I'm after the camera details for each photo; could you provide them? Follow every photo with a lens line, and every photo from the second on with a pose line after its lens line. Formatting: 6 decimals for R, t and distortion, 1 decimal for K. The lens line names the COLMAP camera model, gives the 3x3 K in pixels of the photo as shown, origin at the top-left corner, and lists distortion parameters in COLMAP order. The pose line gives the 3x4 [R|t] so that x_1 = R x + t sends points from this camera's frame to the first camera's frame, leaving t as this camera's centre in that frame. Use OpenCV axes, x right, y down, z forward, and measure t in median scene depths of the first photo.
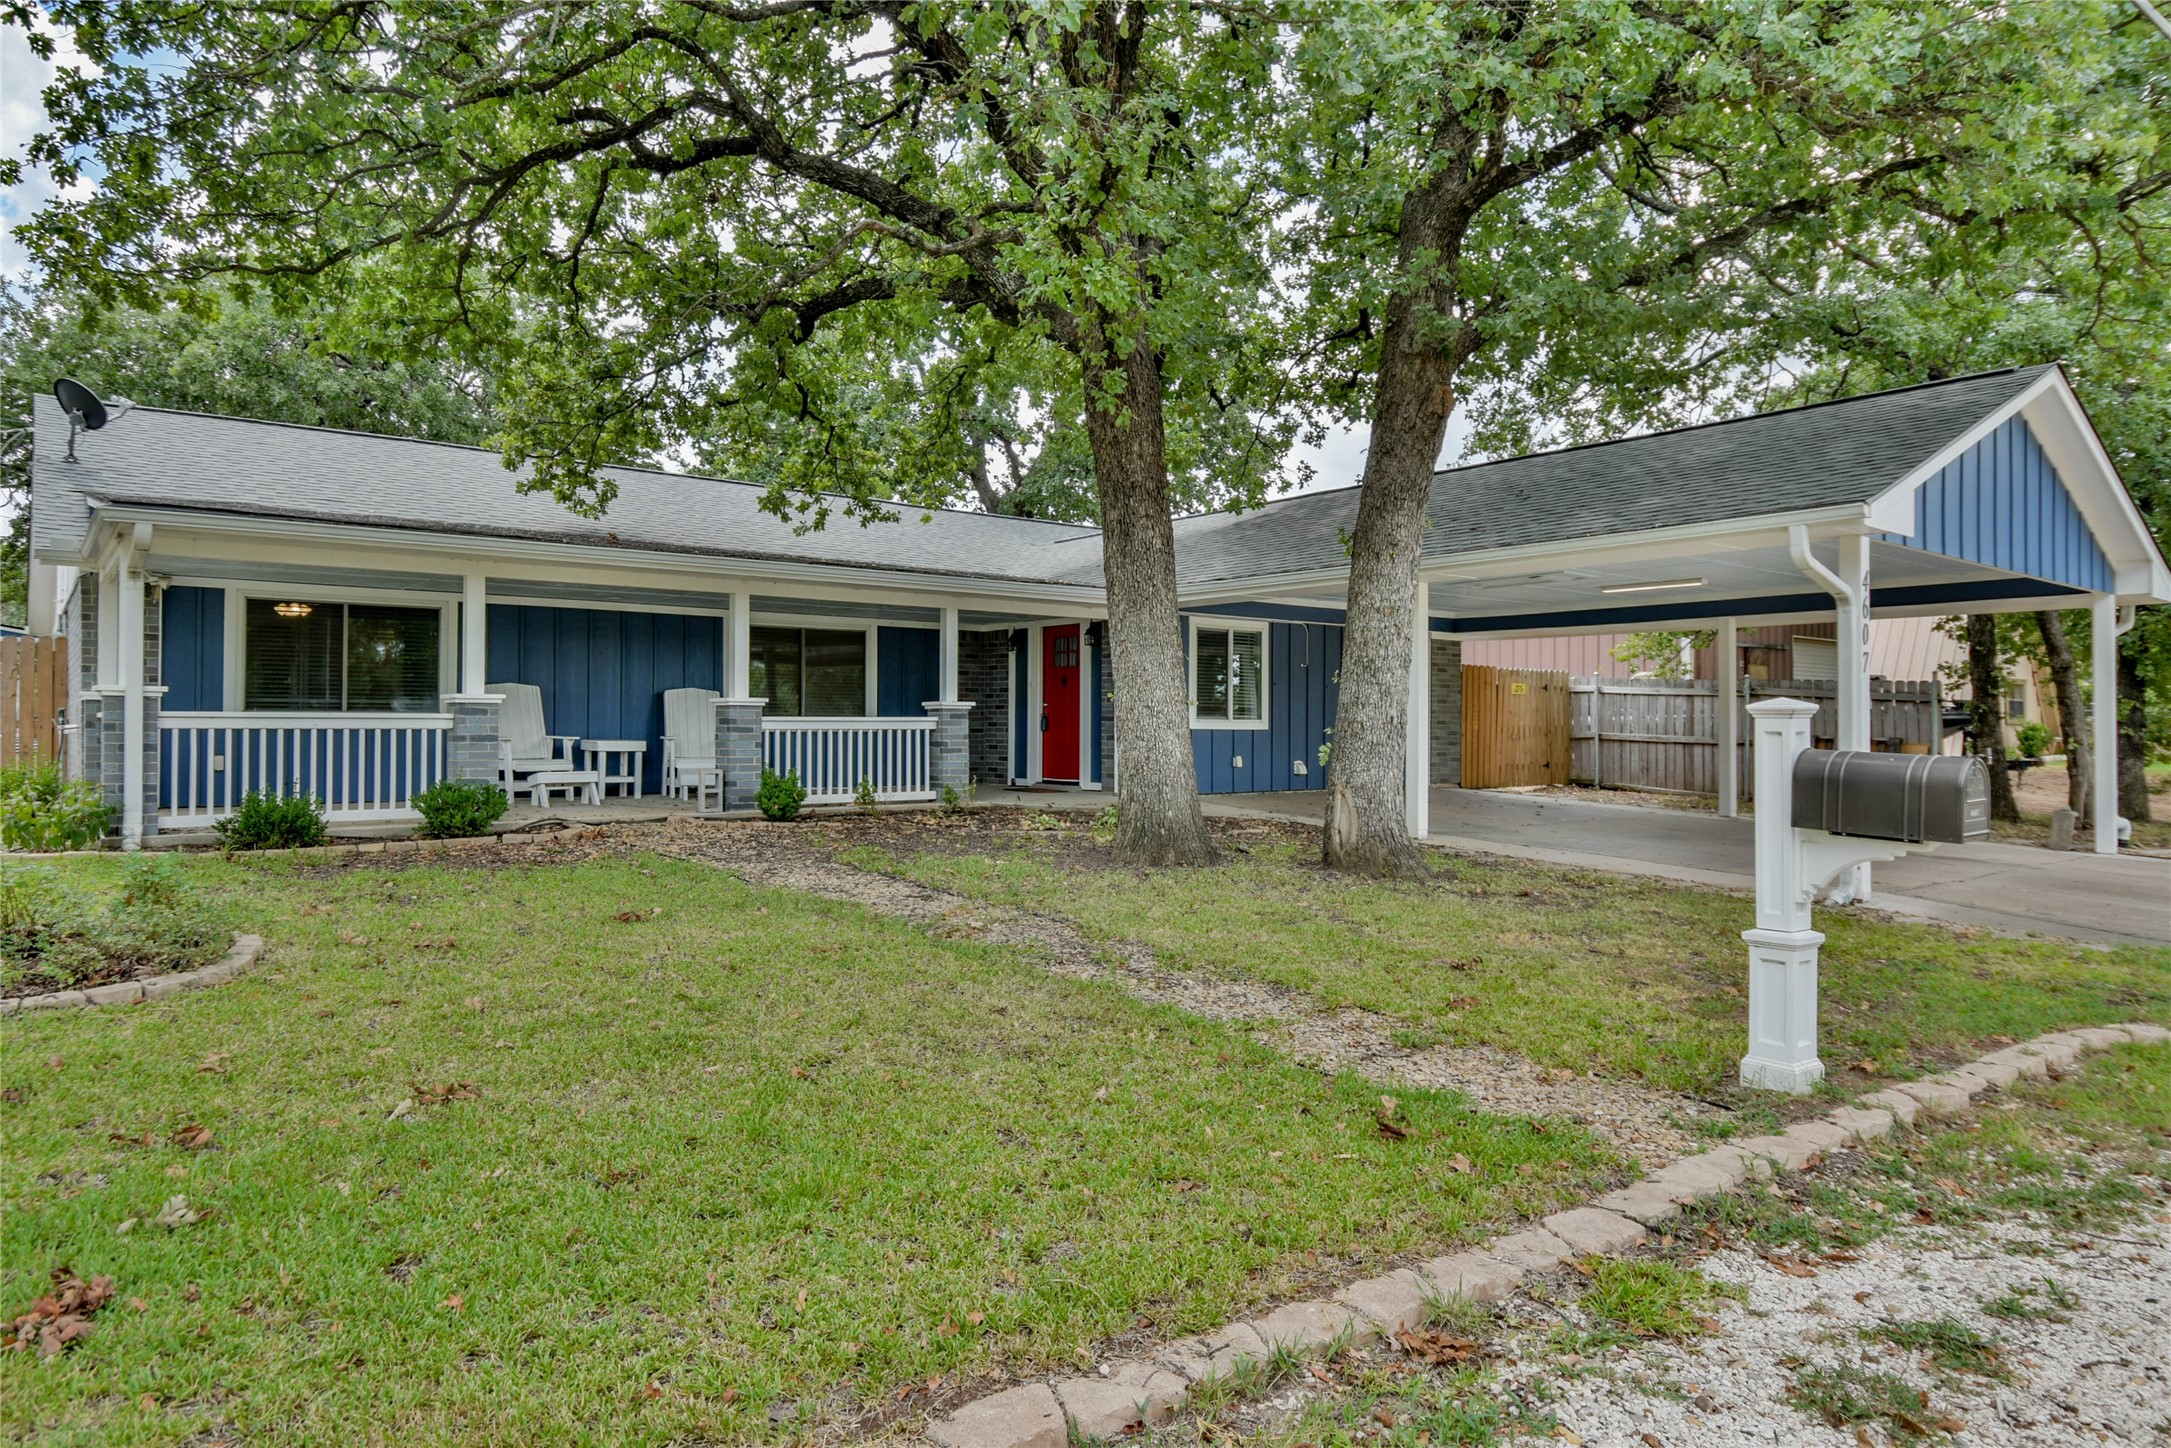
lens RADIAL K [[1283.0, 0, 1093.7], [0, 1283.0, 712.0], [0, 0, 1]] dist [0.004557, 0.000167]
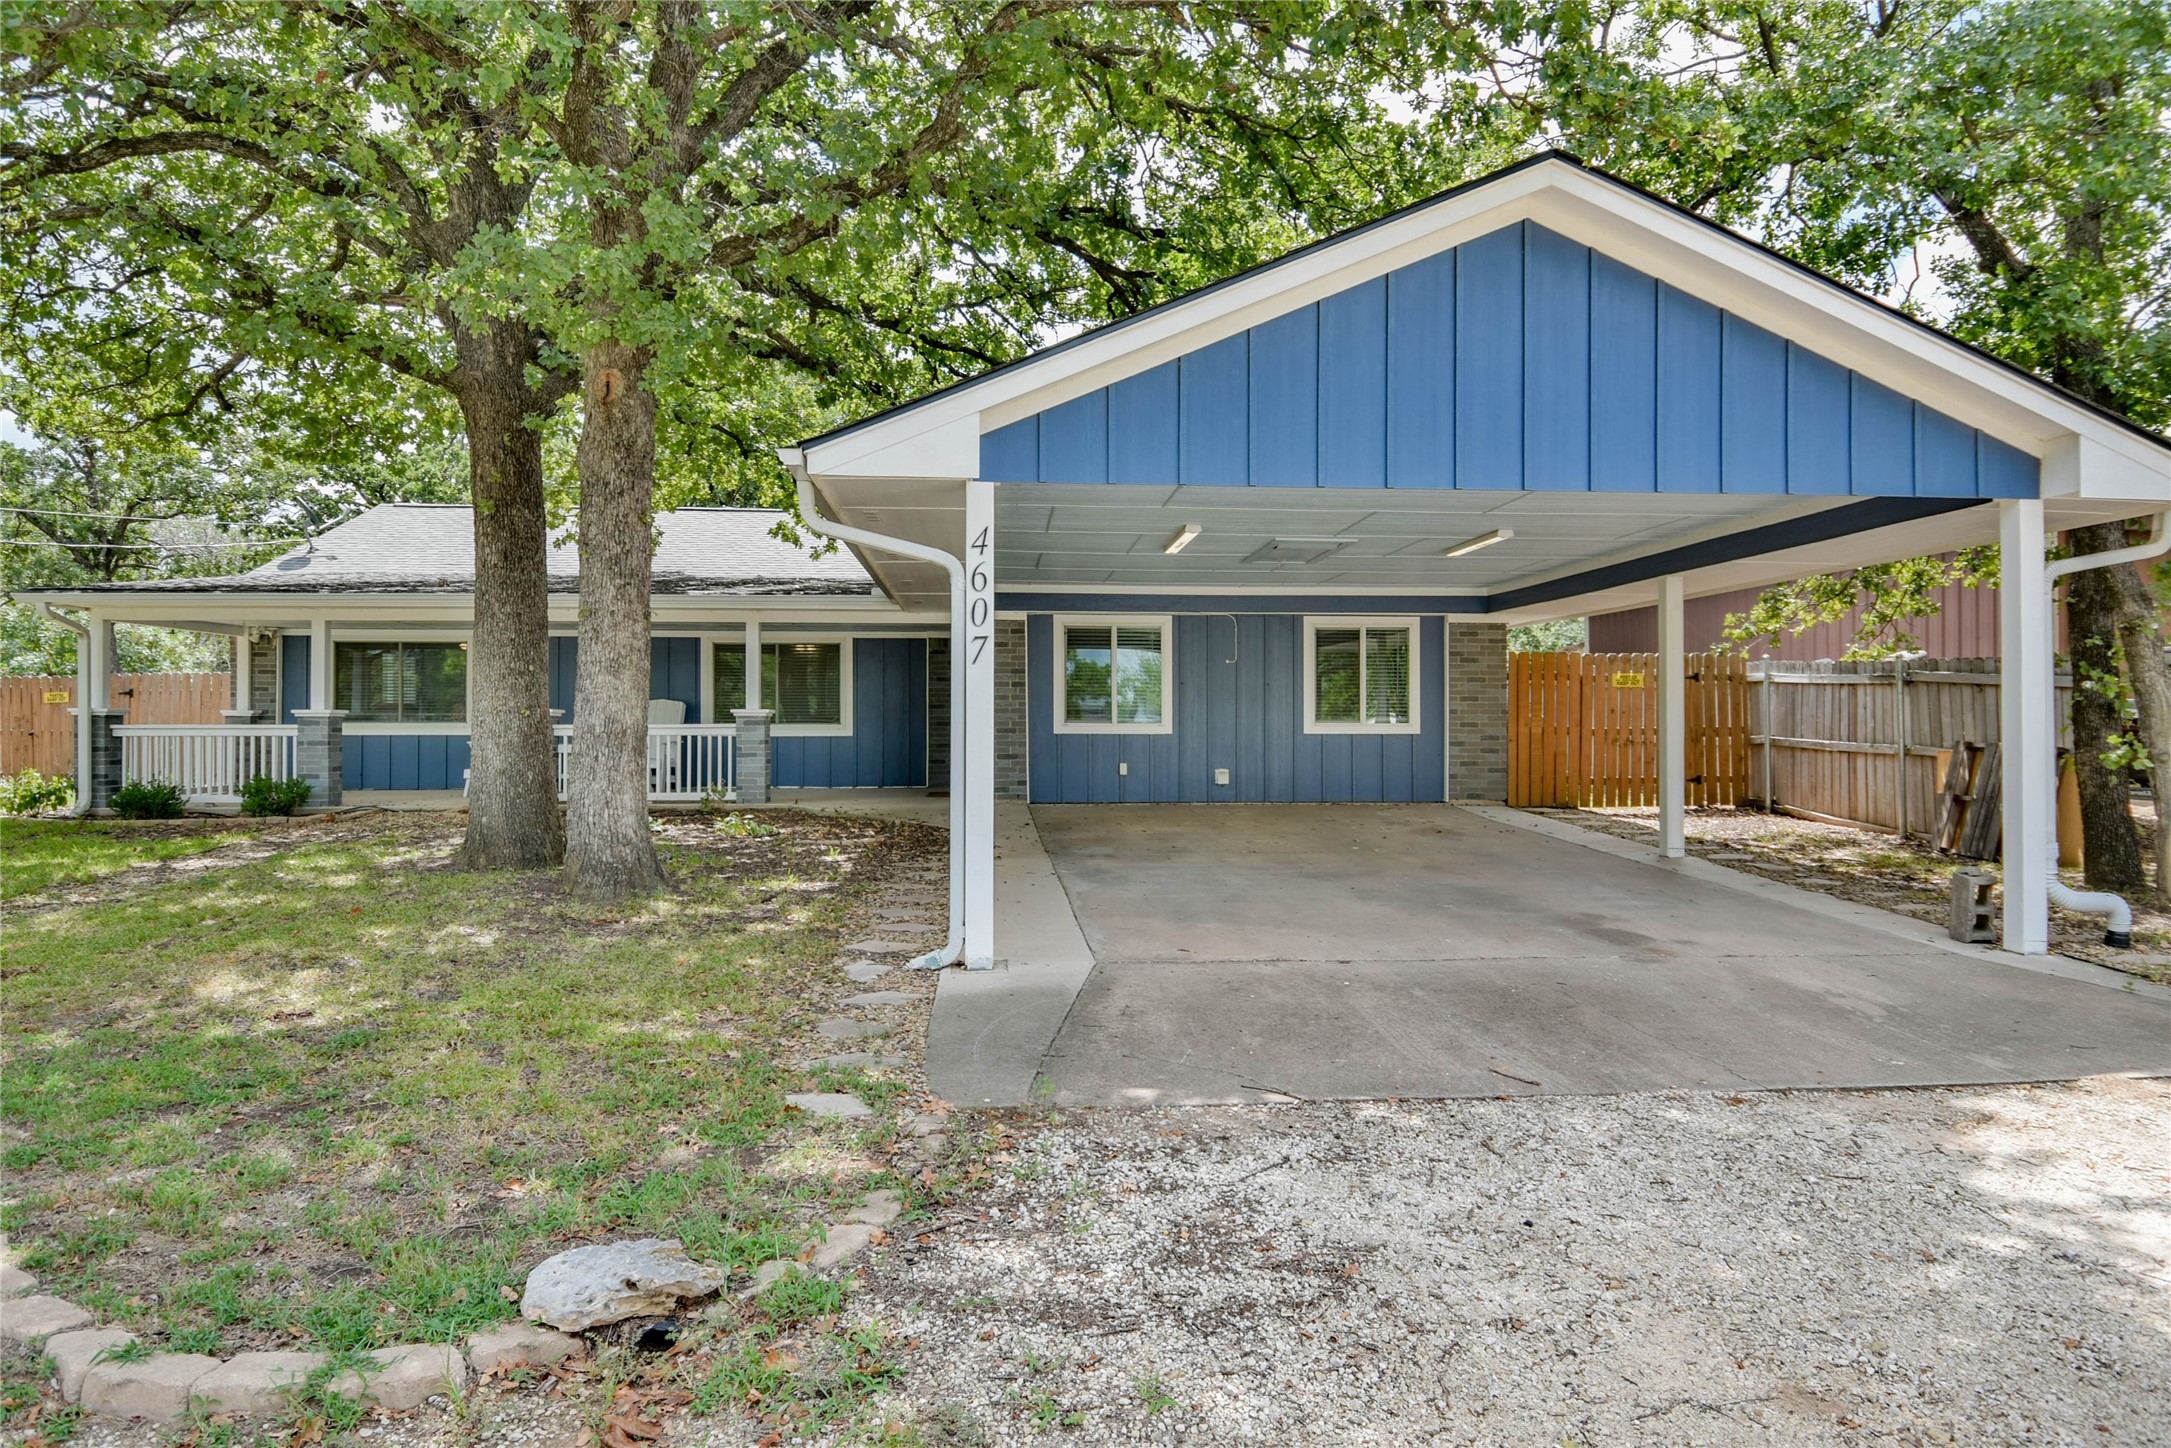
lens RADIAL K [[1283.0, 0, 1088.6], [0, 1283.0, 723.9], [0, 0, 1]] dist [0.004557, 0.000167]
pose [[0.831047, -0.005592, -0.556175, 0.599306], [0.010354, 0.999932, 0.005416, 0.001032], [0.556106, -0.010260, 0.831048, 0.217433]]
